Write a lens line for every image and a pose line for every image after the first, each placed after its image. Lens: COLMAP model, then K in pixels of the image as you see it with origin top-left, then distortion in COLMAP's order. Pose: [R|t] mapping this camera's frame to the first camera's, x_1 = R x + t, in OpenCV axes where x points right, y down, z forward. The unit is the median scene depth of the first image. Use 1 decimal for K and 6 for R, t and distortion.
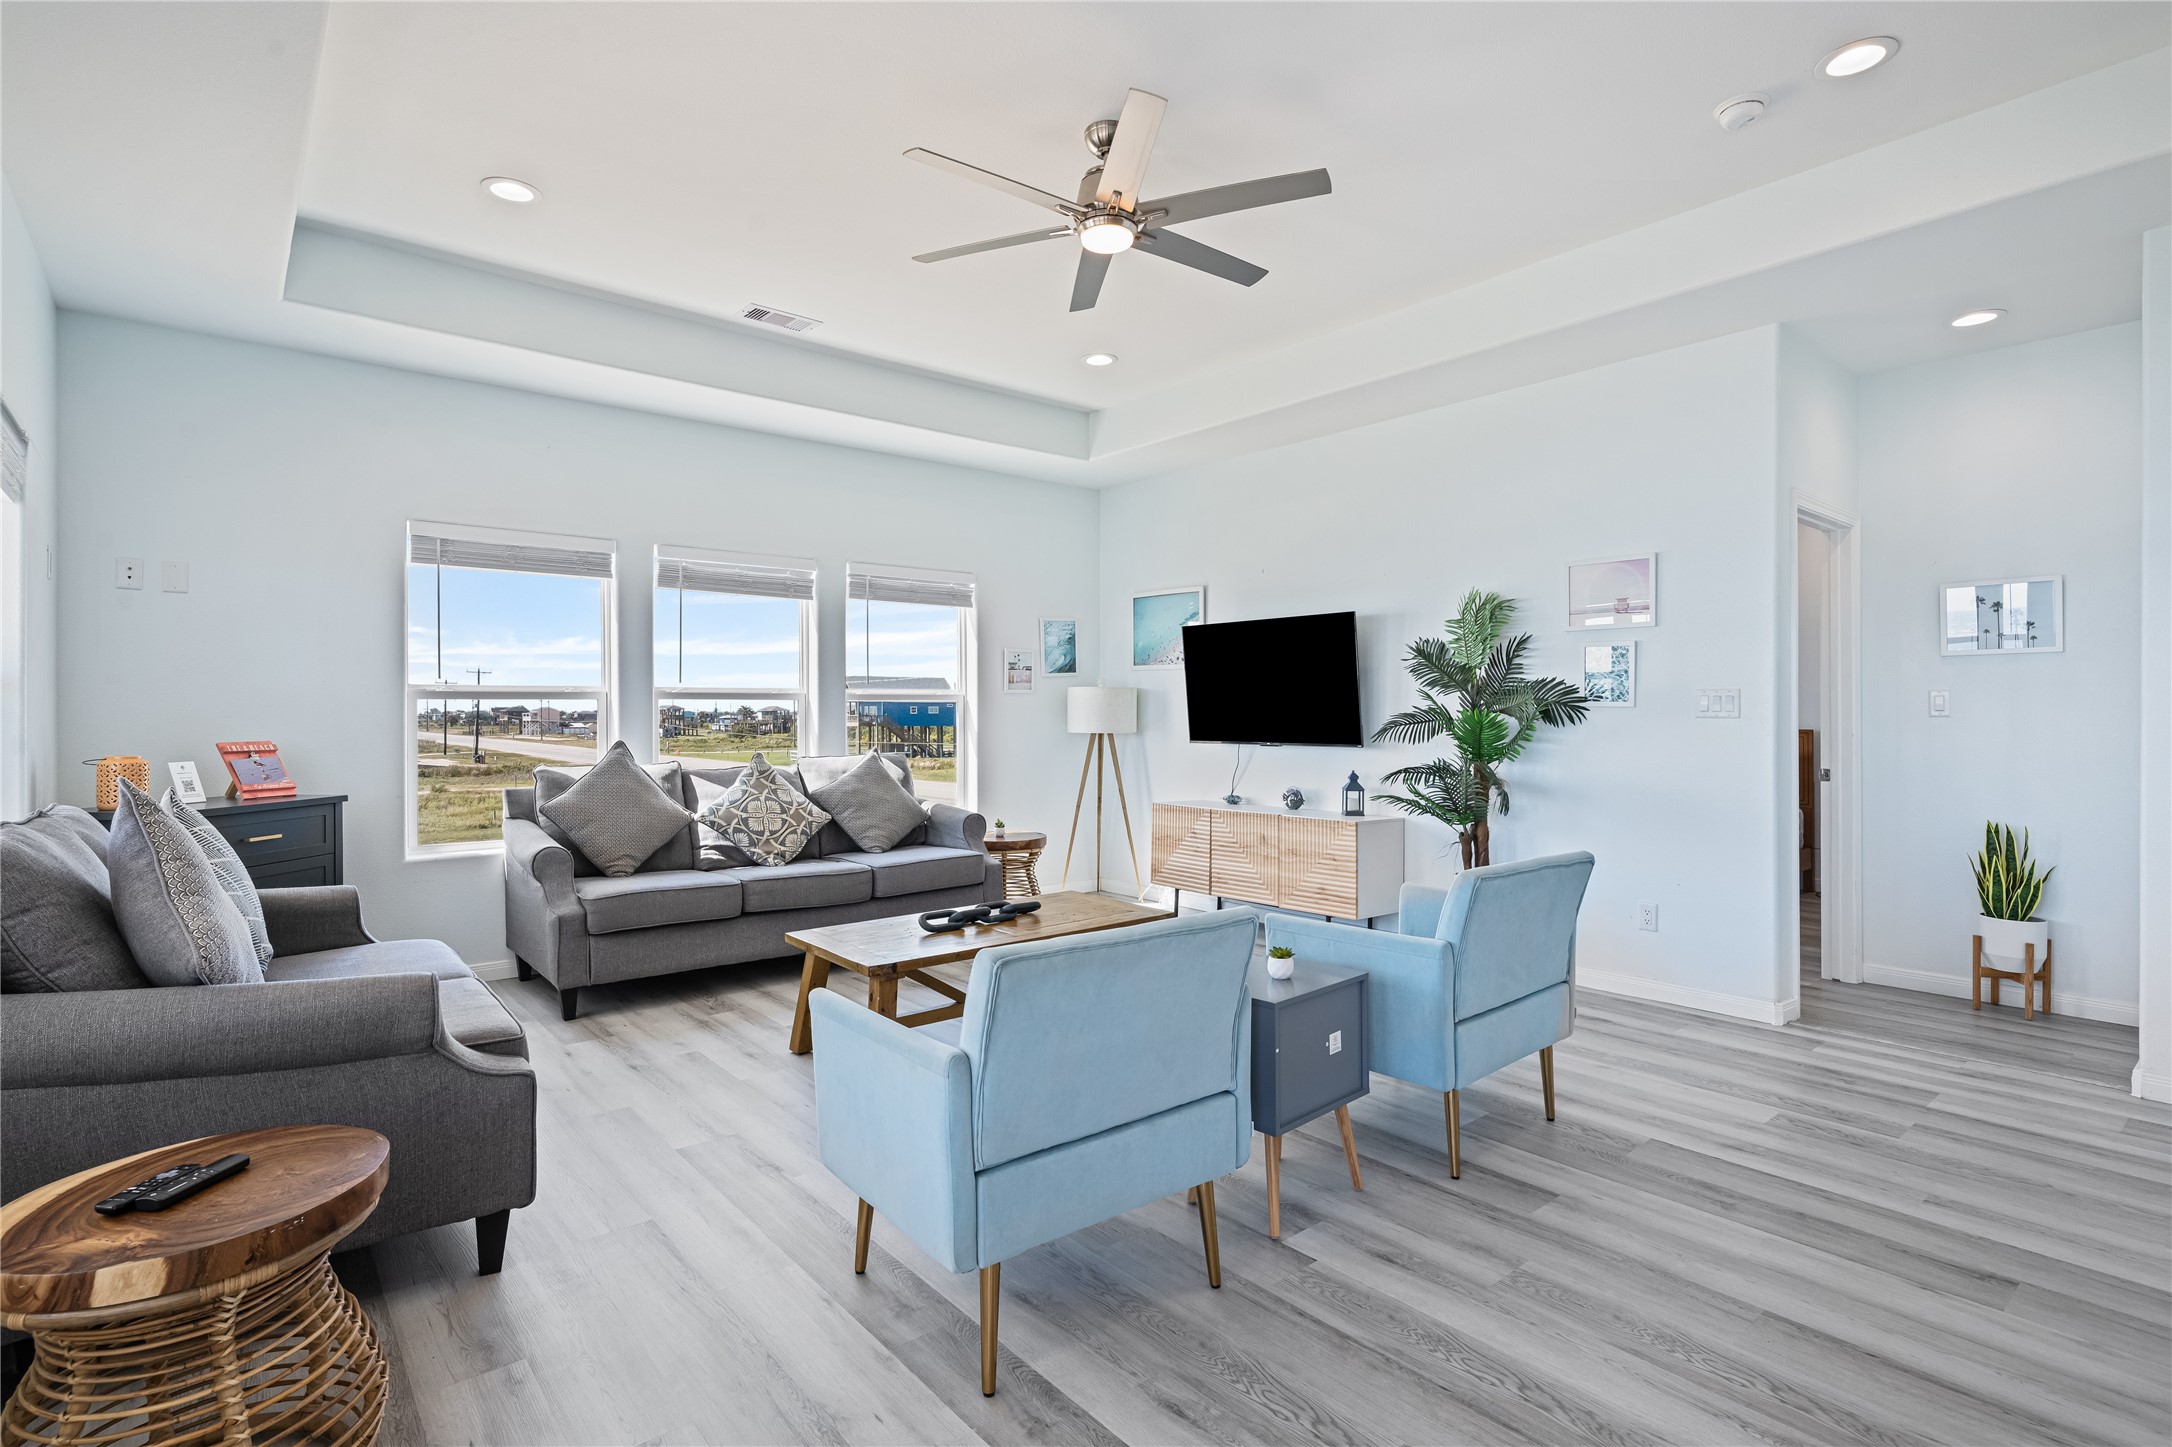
lens RADIAL K [[1055.5, 0, 1072.8], [0, 1055.5, 719.8], [0, 0, 1]] dist [-0.002042, 0.002231]
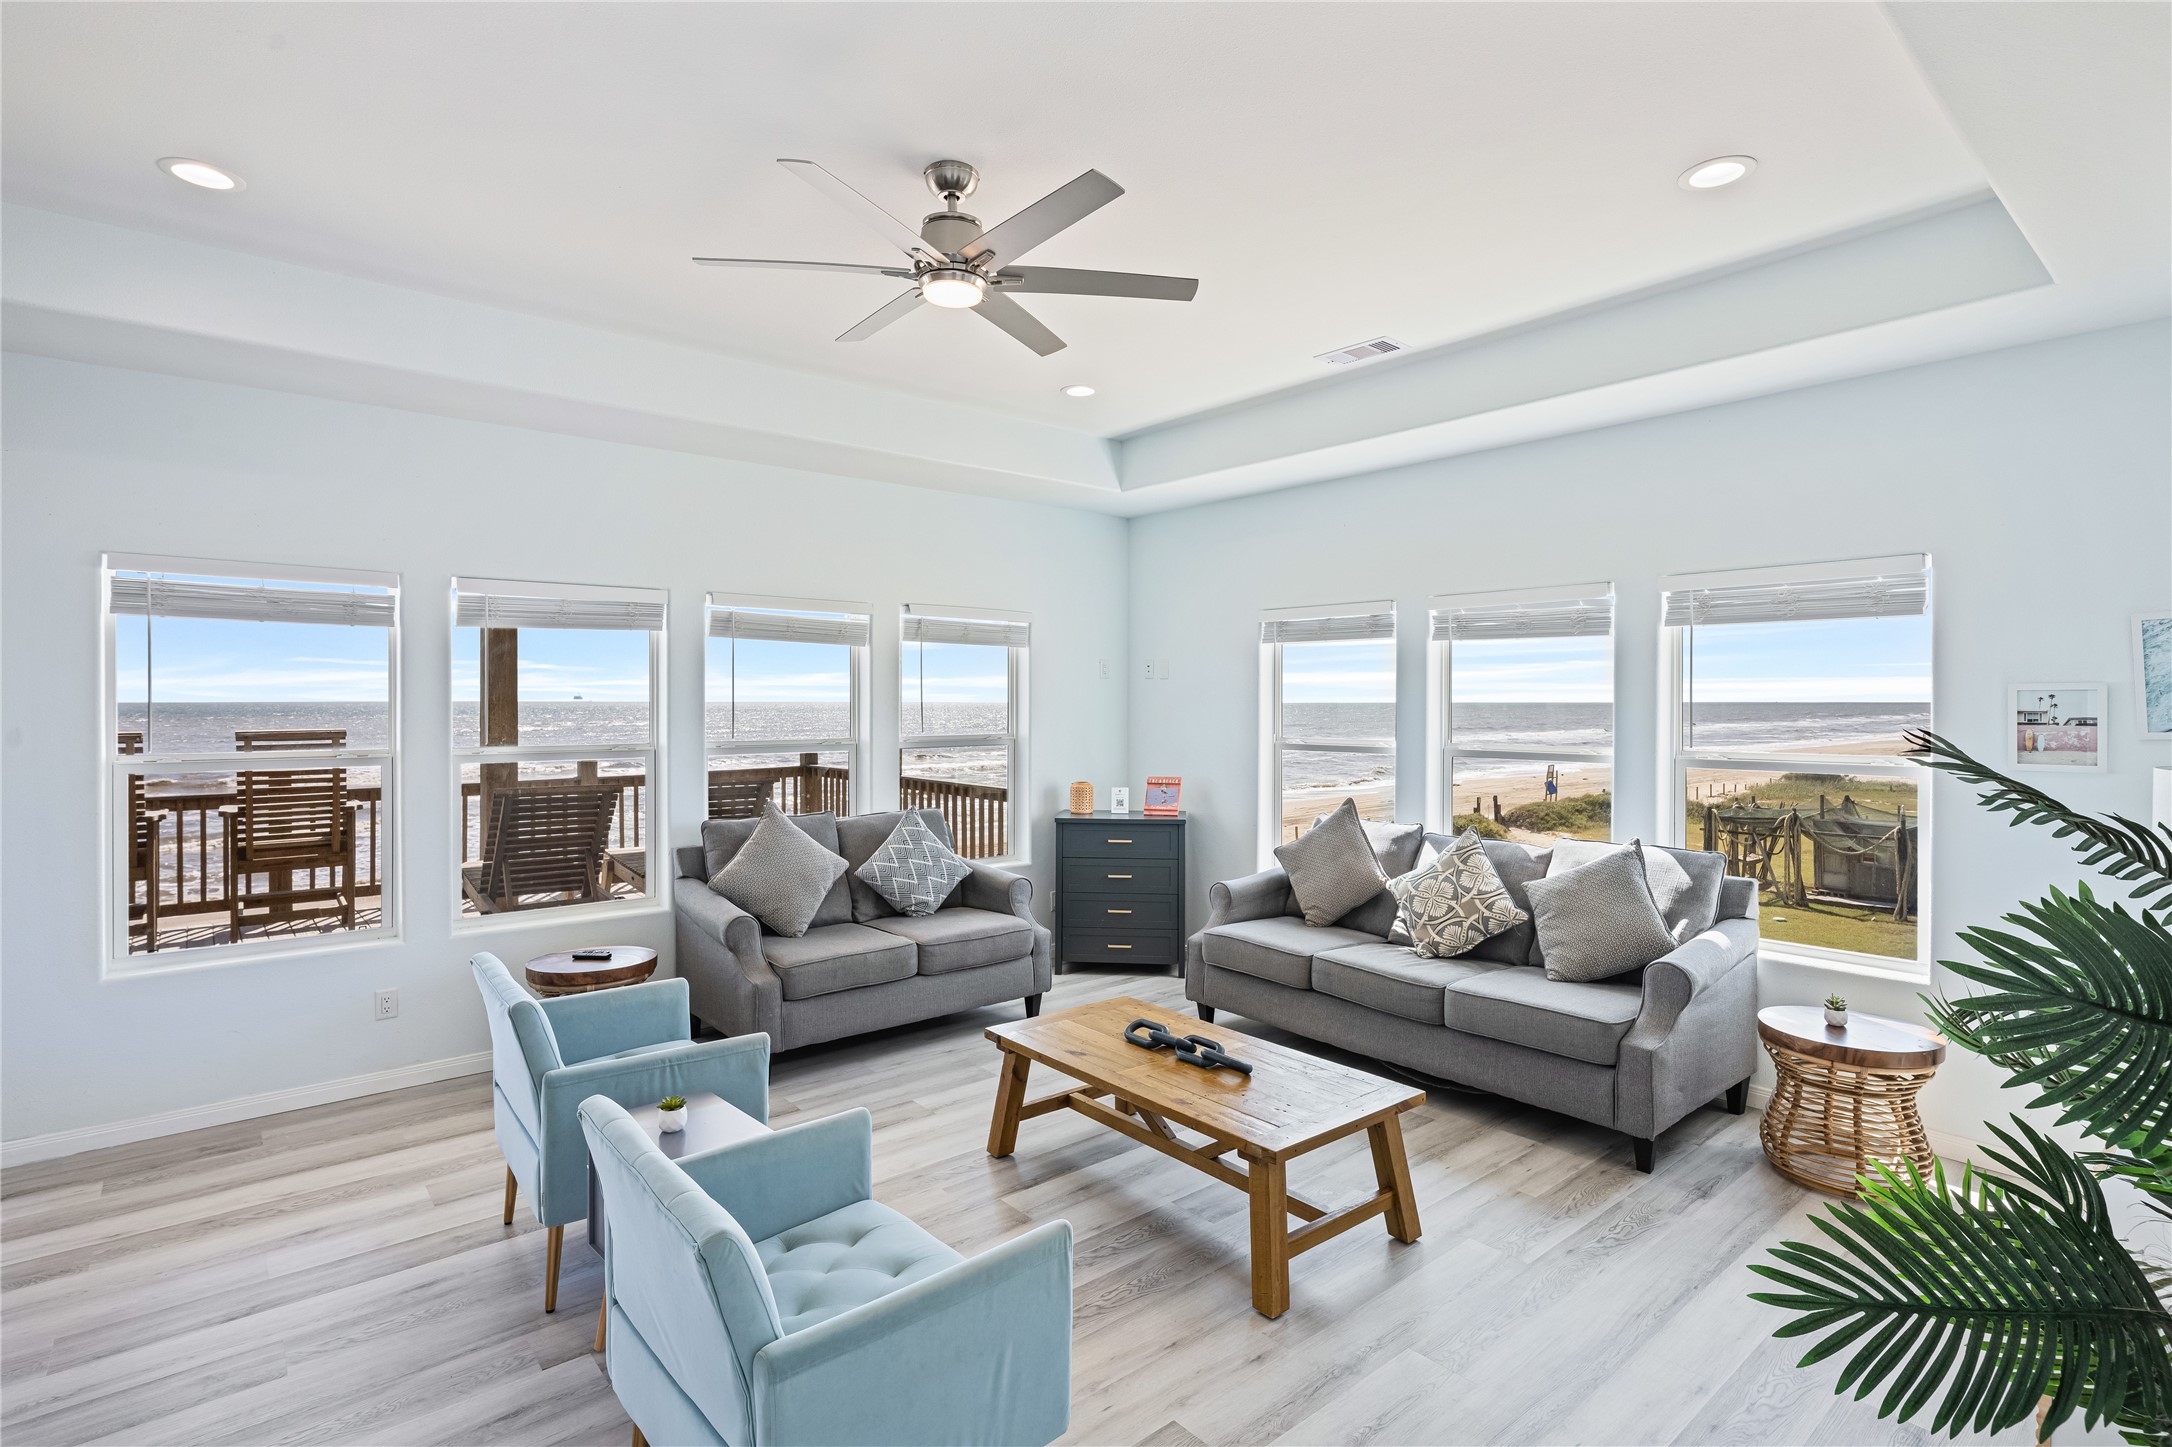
lens RADIAL K [[1055.5, 0, 1096.5], [0, 1055.5, 706.4], [0, 0, 1]] dist [-0.002042, 0.002231]
pose [[0.029791, 0.009528, -0.999511, 0.618994], [-0.008069, 0.999924, 0.009292, -0.080095], [0.999524, 0.007789, 0.029865, 0.733379]]
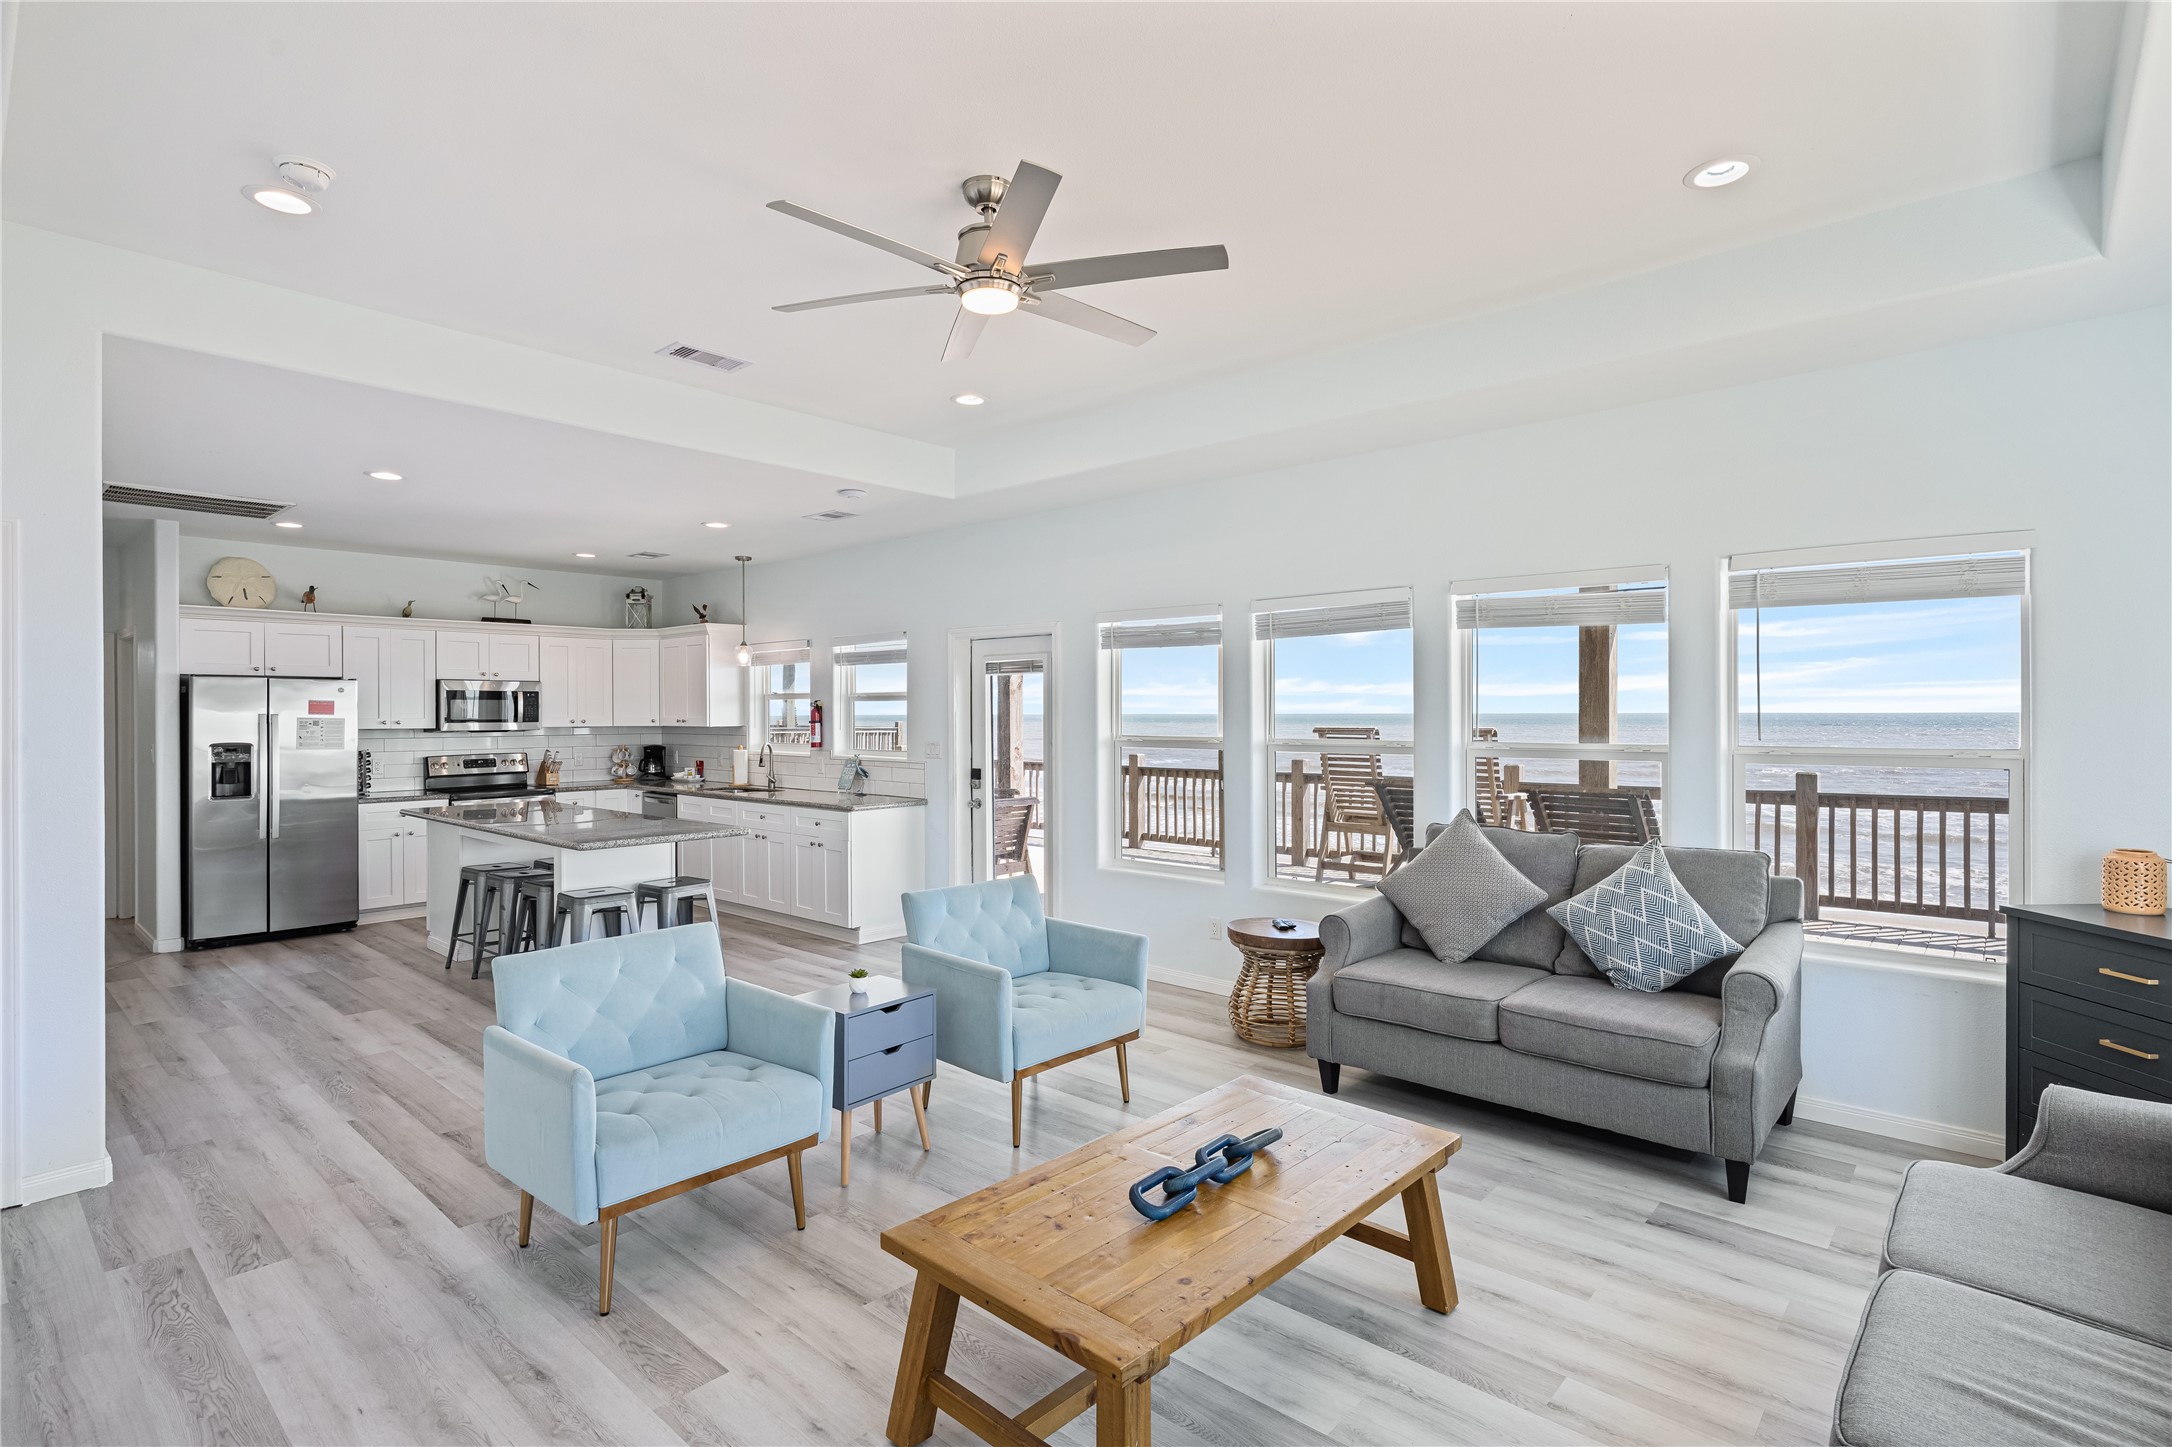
lens RADIAL K [[1055.5, 0, 1094.0], [0, 1055.5, 709.1], [0, 0, 1]] dist [-0.002042, 0.002231]
pose [[-0.988165, 0.006778, -0.153247, 0.056936], [0.005683, 0.999955, 0.007586, -0.069271], [0.153291, 0.006625, -0.988159, 1.303734]]
